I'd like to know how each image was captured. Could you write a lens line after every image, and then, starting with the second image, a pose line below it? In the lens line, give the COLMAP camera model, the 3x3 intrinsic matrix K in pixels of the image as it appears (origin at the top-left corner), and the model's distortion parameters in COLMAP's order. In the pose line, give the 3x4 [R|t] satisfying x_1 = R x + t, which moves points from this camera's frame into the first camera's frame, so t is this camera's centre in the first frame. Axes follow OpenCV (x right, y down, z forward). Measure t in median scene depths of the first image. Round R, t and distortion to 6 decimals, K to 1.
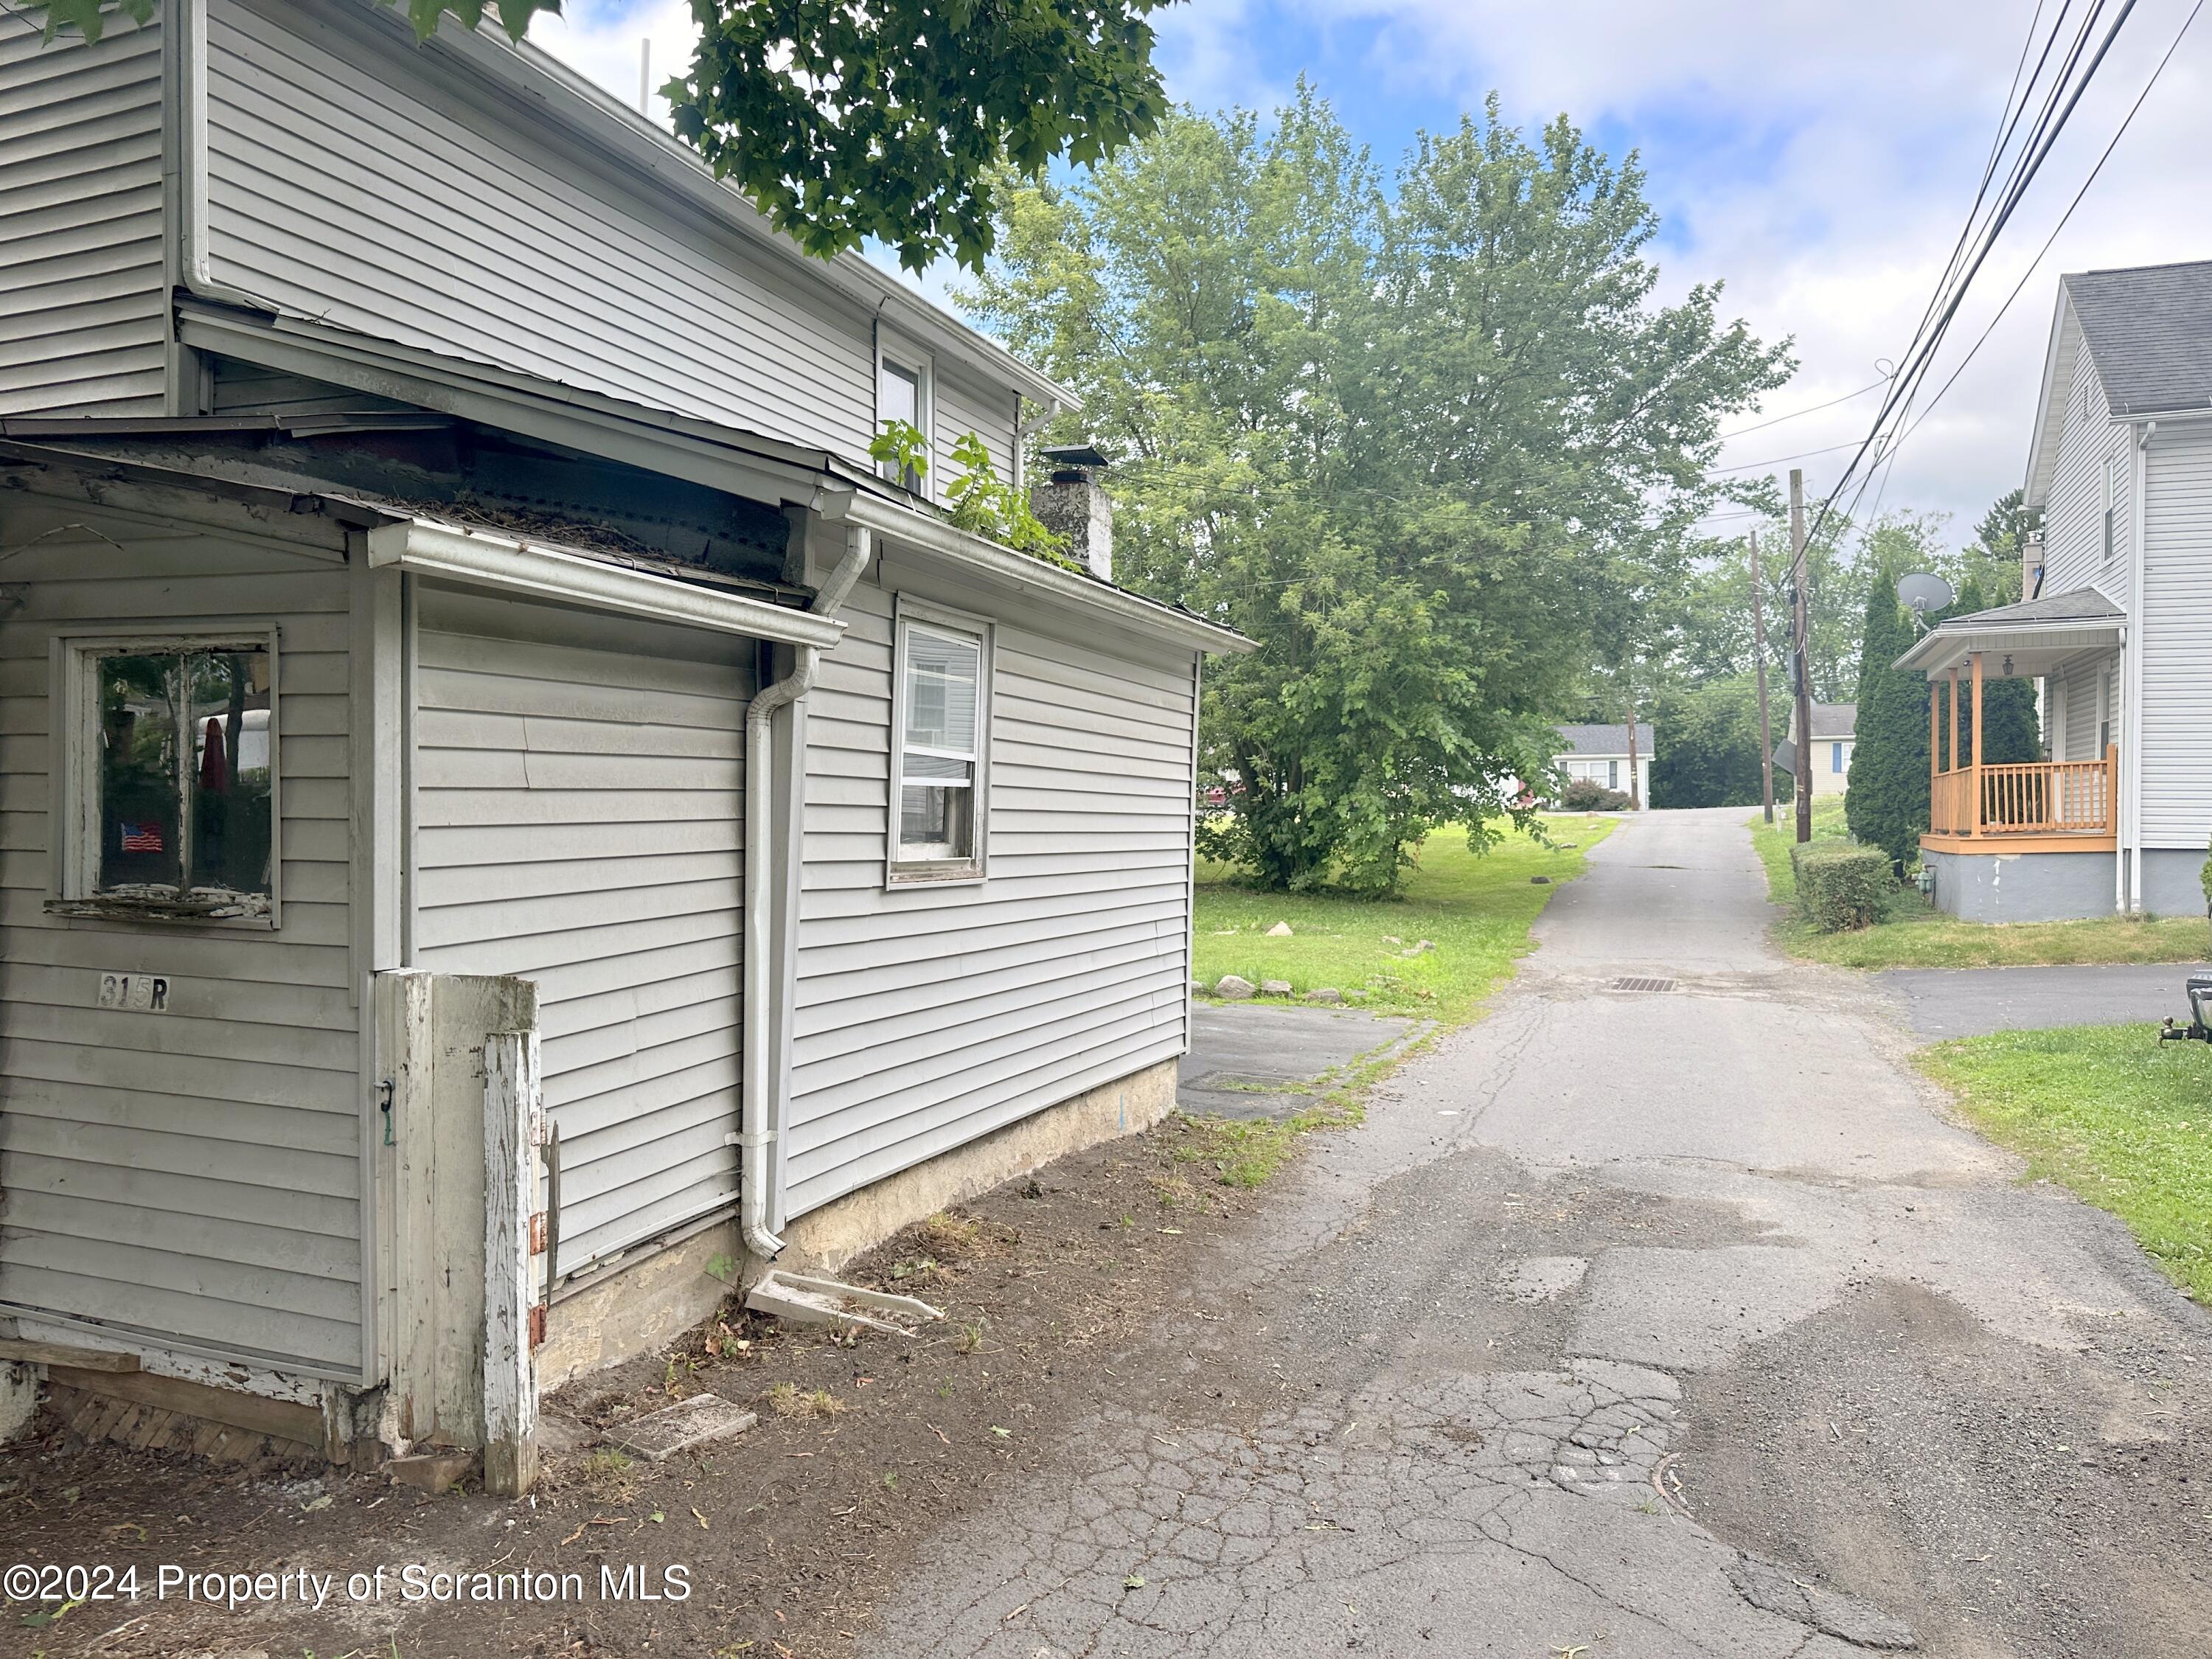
lens RADIAL K [[1526.8, 0, 1096.4], [0, 1526.8, 842.8], [0, 0, 1]] dist [0.118273, -0.168440]
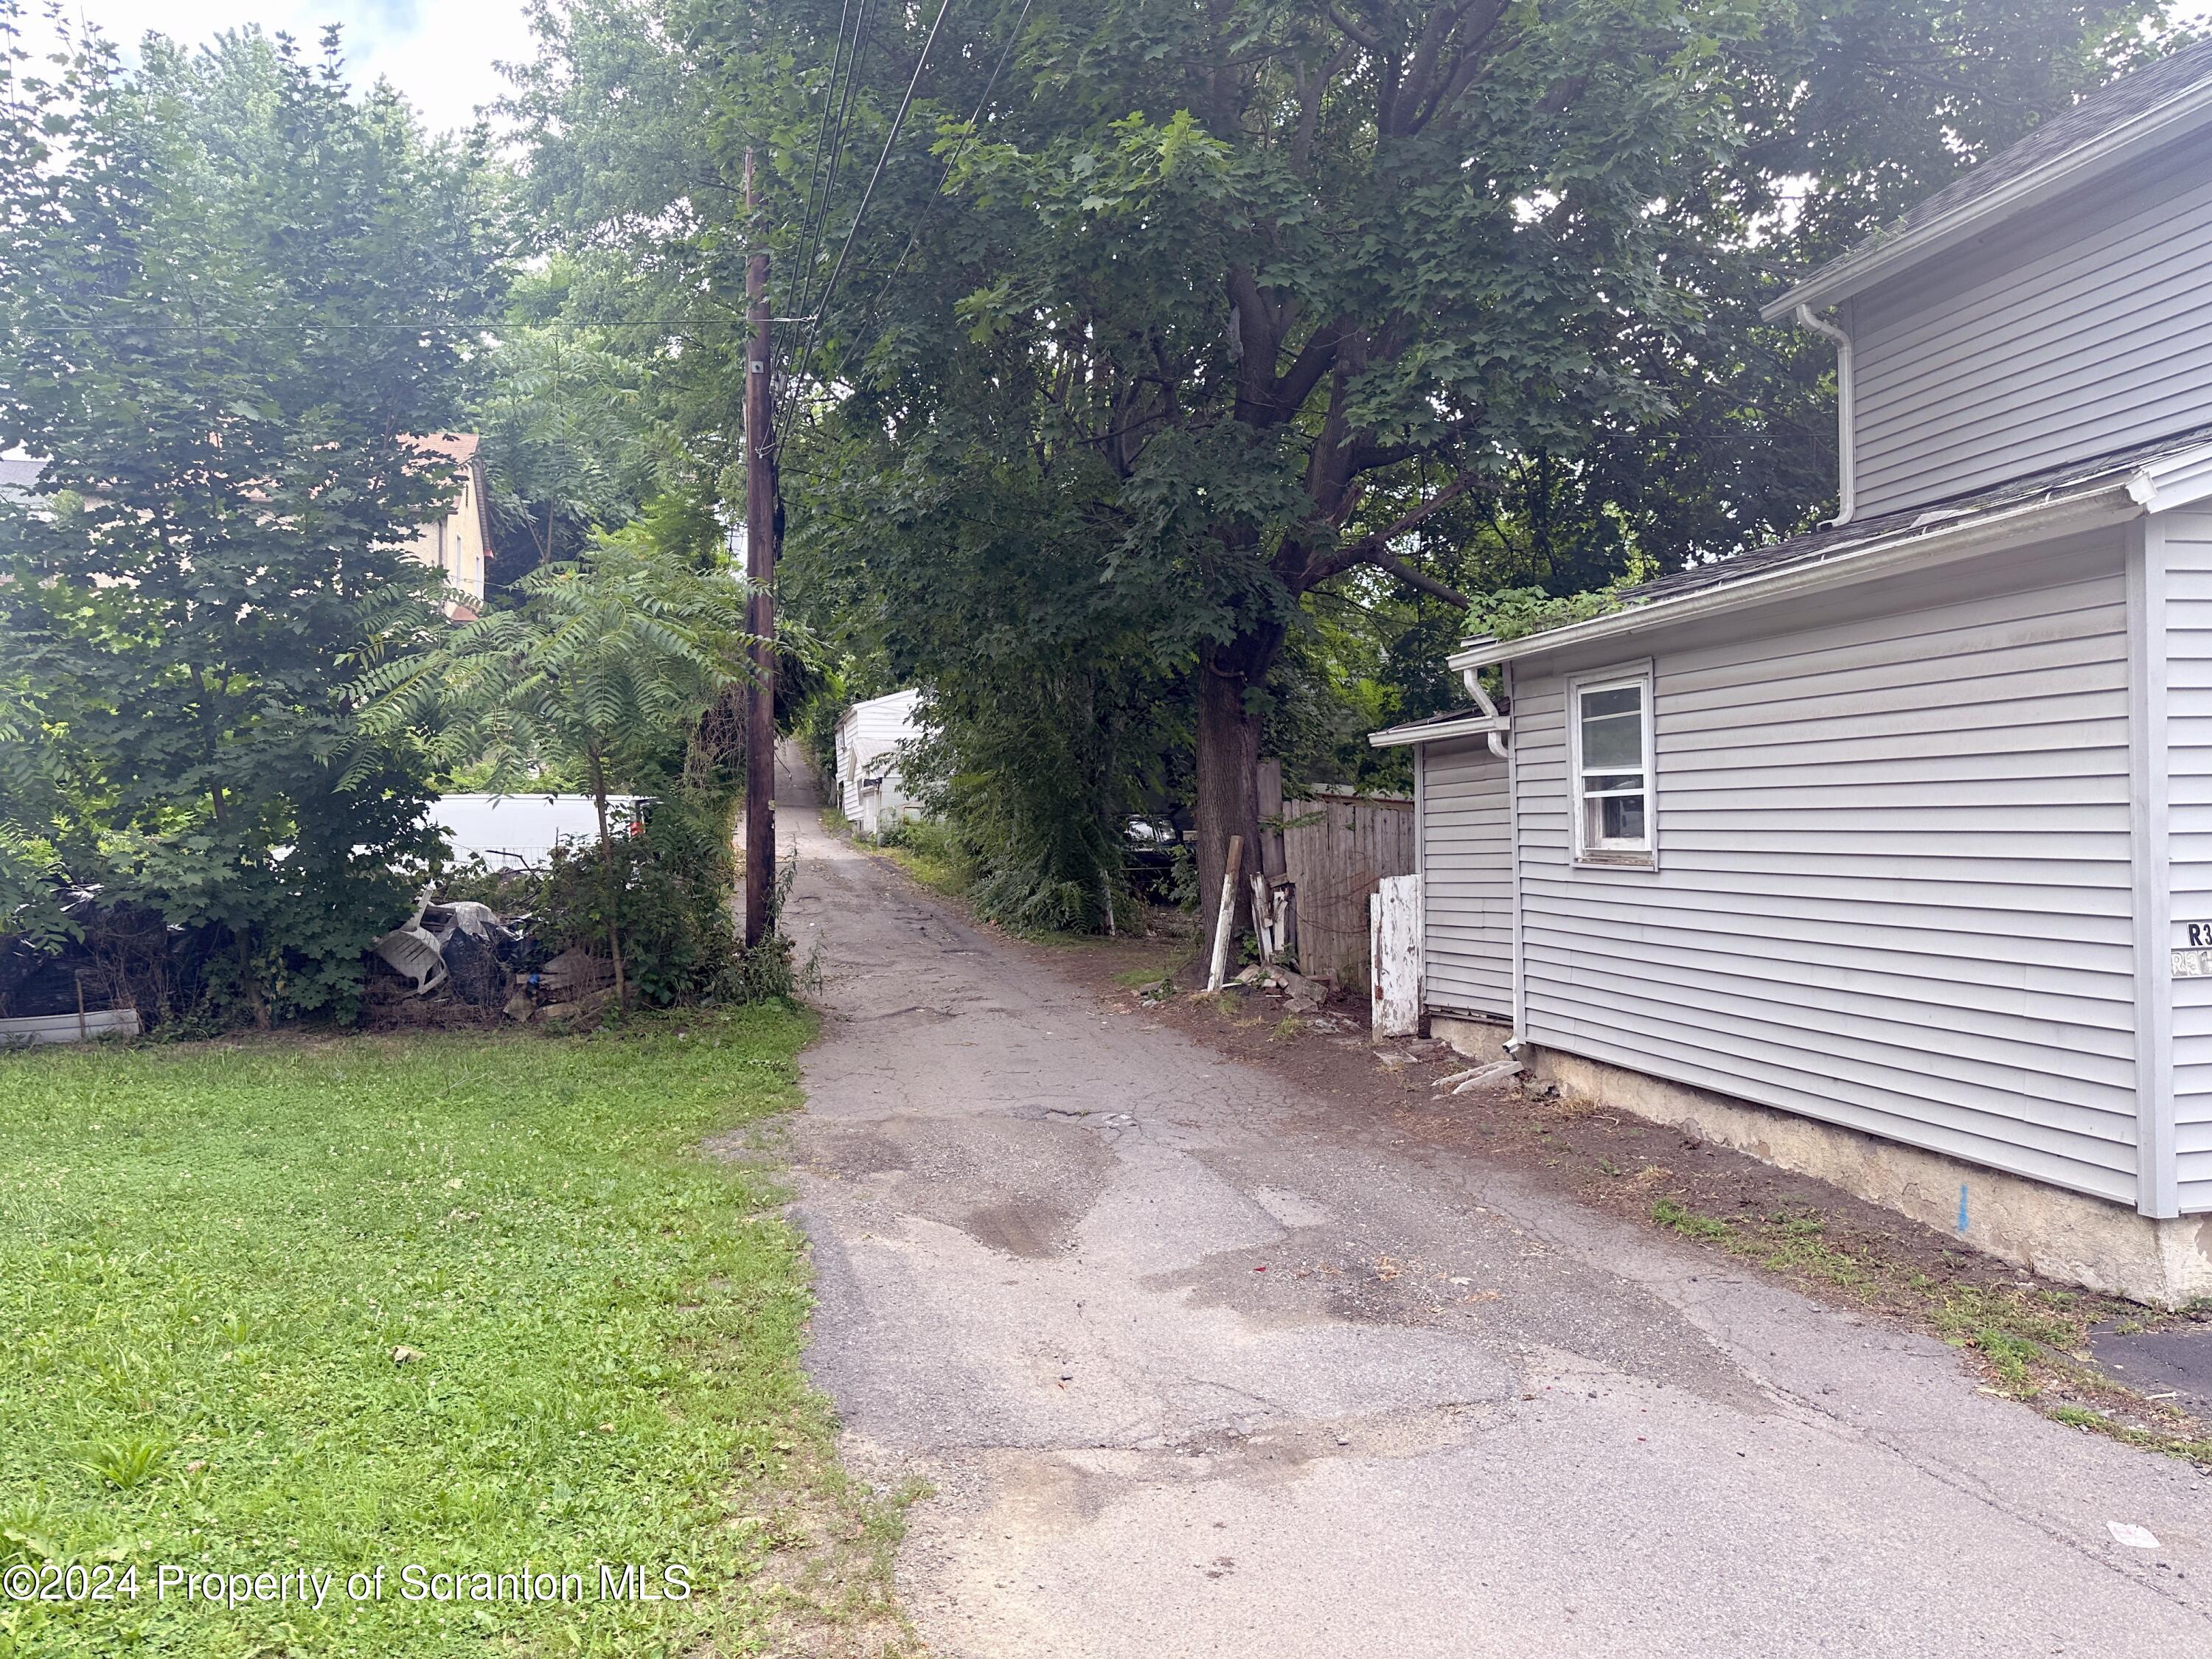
lens RADIAL K [[1540.2, 0, 1131.0], [0, 1540.2, 846.6], [0, 0, 1]] dist [0.029108, -0.025477]
pose [[-0.803484, 0.008088, -0.595272, 1.155401], [-0.003386, 0.999829, 0.018156, -0.016454], [0.595317, 0.016604, -0.803319, 1.997895]]
